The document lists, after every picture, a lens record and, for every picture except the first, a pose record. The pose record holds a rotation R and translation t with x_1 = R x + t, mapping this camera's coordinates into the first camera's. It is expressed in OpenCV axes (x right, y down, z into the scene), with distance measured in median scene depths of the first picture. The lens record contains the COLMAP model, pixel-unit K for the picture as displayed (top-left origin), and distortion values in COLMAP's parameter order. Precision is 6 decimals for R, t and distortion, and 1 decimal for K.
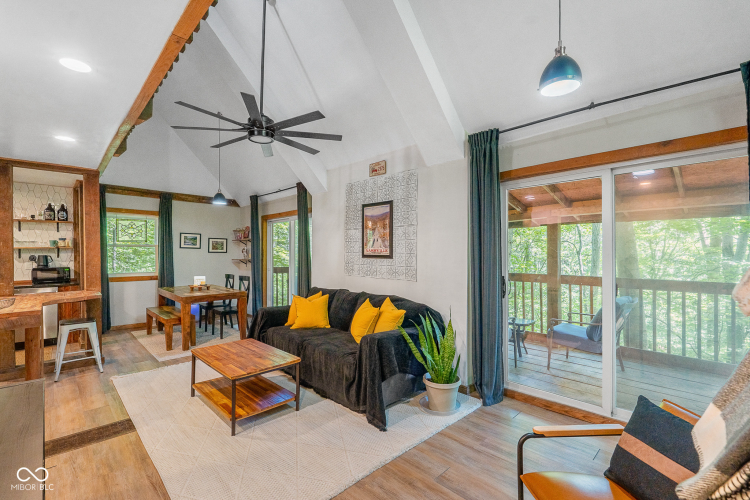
lens RADIAL K [[337.8, 0, 372.8], [0, 337.8, 253.9], [0, 0, 1]] dist [-0.001361, -0.000219]
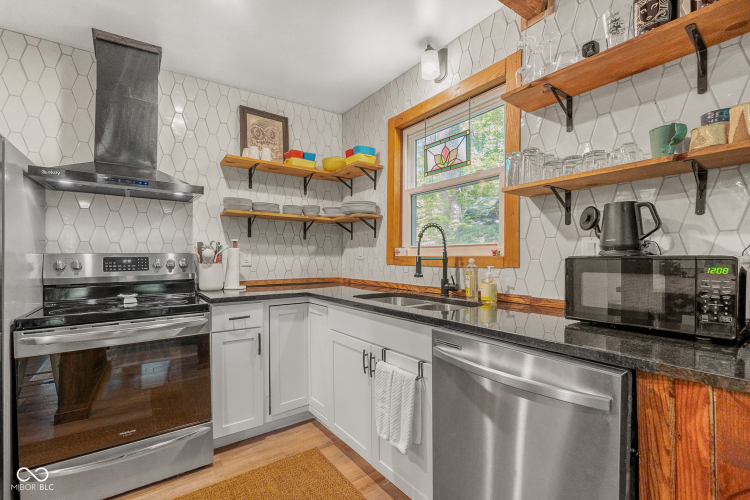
lens RADIAL K [[341.2, 0, 376.4], [0, 341.2, 258.3], [0, 0, 1]] dist [0.001191, 0.000250]
pose [[-0.135702, 0.011629, -0.990681, -0.666696], [-0.002967, 0.999922, 0.012143, 0.036454], [0.990745, 0.004587, -0.135657, 0.794706]]
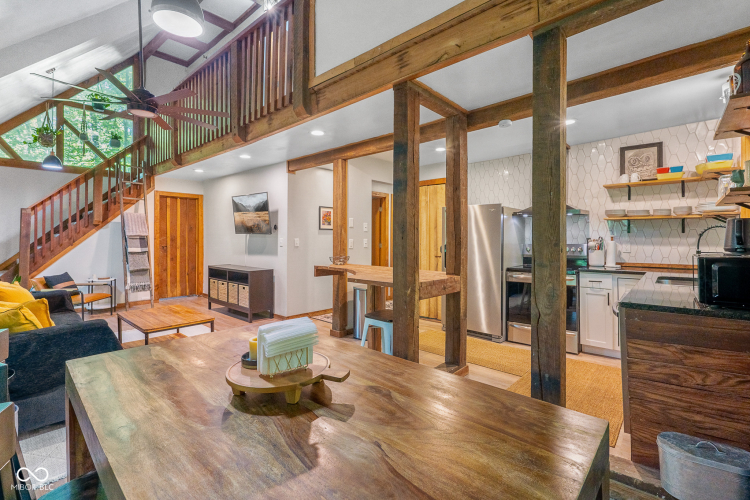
lens RADIAL K [[346.2, 0, 377.5], [0, 346.2, 234.6], [0, 0, 1]] dist [-0.000259, -0.000070]
pose [[-0.996080, 0.006232, -0.088237, -0.537987], [0.006454, 0.999977, -0.002233, 0.015051], [0.088221, -0.002794, -0.996097, 1.213189]]
